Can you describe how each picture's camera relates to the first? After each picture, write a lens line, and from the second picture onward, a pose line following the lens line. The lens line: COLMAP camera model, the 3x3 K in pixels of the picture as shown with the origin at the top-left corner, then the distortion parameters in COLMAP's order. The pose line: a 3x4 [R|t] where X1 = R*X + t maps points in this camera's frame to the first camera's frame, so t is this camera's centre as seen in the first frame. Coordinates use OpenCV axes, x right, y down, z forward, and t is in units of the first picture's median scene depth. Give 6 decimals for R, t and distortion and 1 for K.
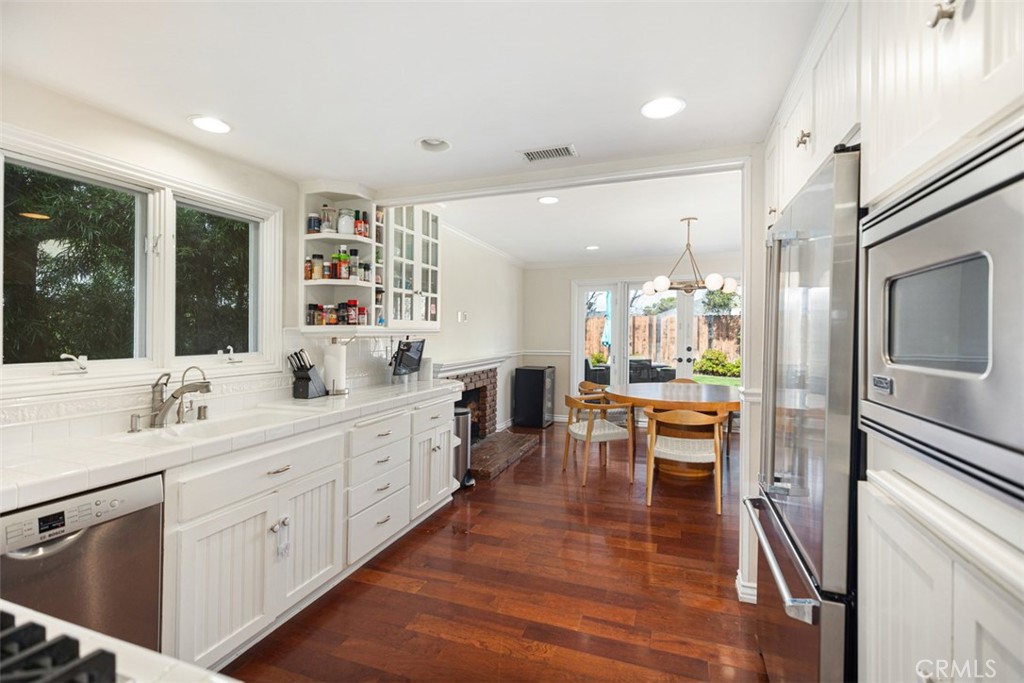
lens RADIAL K [[464.6, 0, 514.1], [0, 464.6, 336.1], [0, 0, 1]] dist [0.013134, 0.000012]
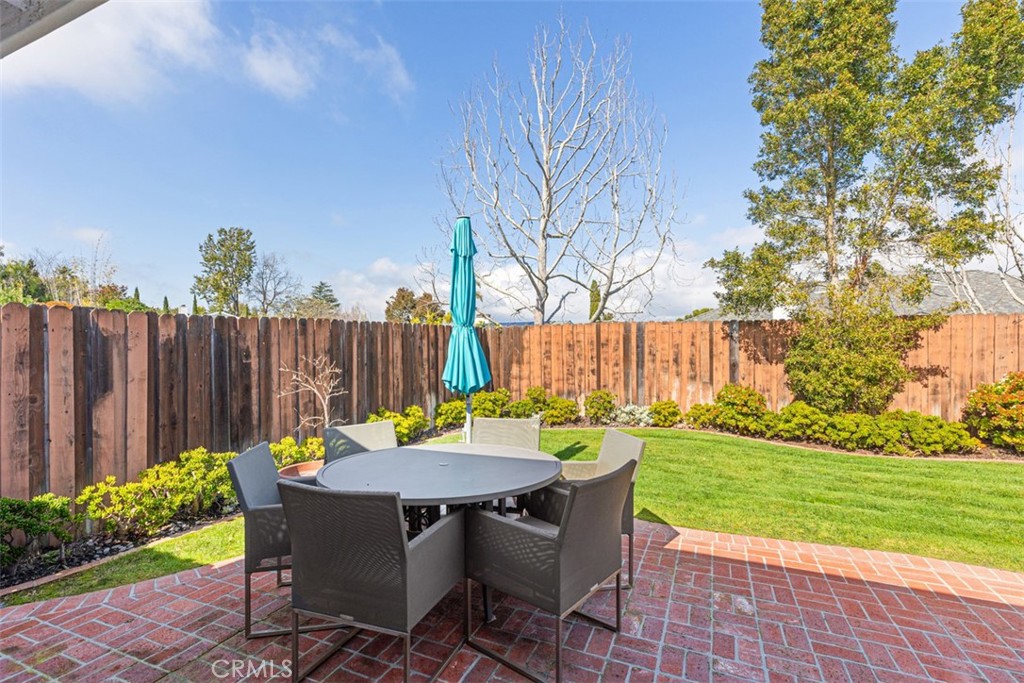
lens RADIAL K [[464.6, 0, 510.5], [0, 464.6, 345.8], [0, 0, 1]] dist [0.013134, 0.000012]
pose [[0.996375, 0.000592, -0.085072, 0.216994], [-0.001519, 0.999940, -0.010838, -0.009090], [0.085060, 0.010928, 0.996316, 0.455432]]
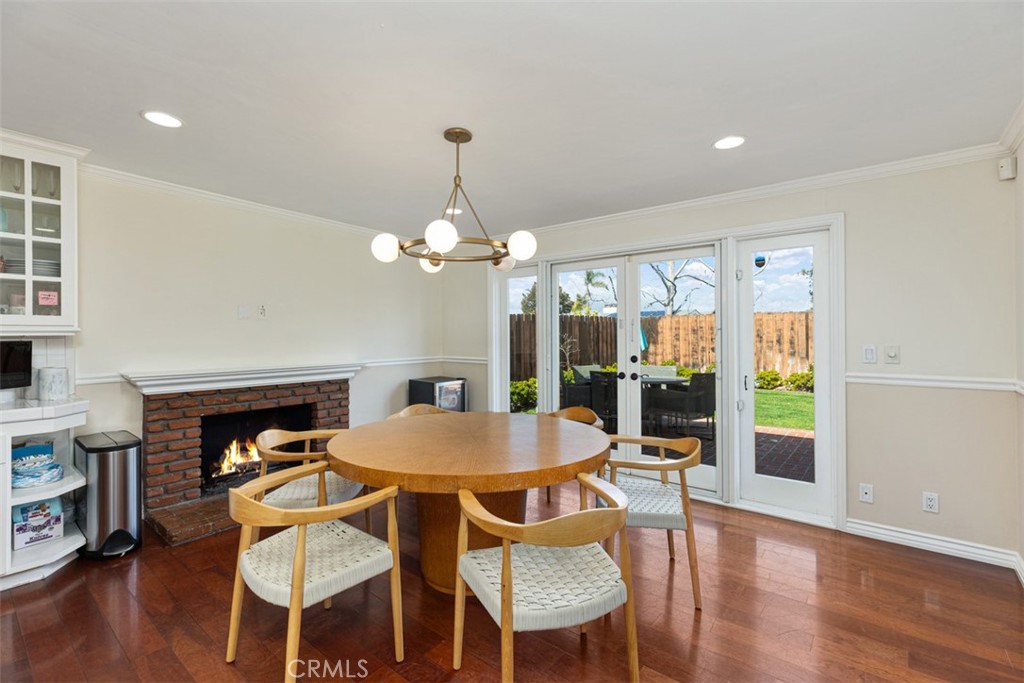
lens RADIAL K [[464.6, 0, 508.0], [0, 464.6, 331.9], [0, 0, 1]] dist [0.013134, 0.000012]
pose [[0.941807, -0.000922, -0.336154, 0.208407], [-0.004114, 0.999890, -0.014268, 0.000064], [0.336130, 0.014821, 0.941699, 0.162747]]
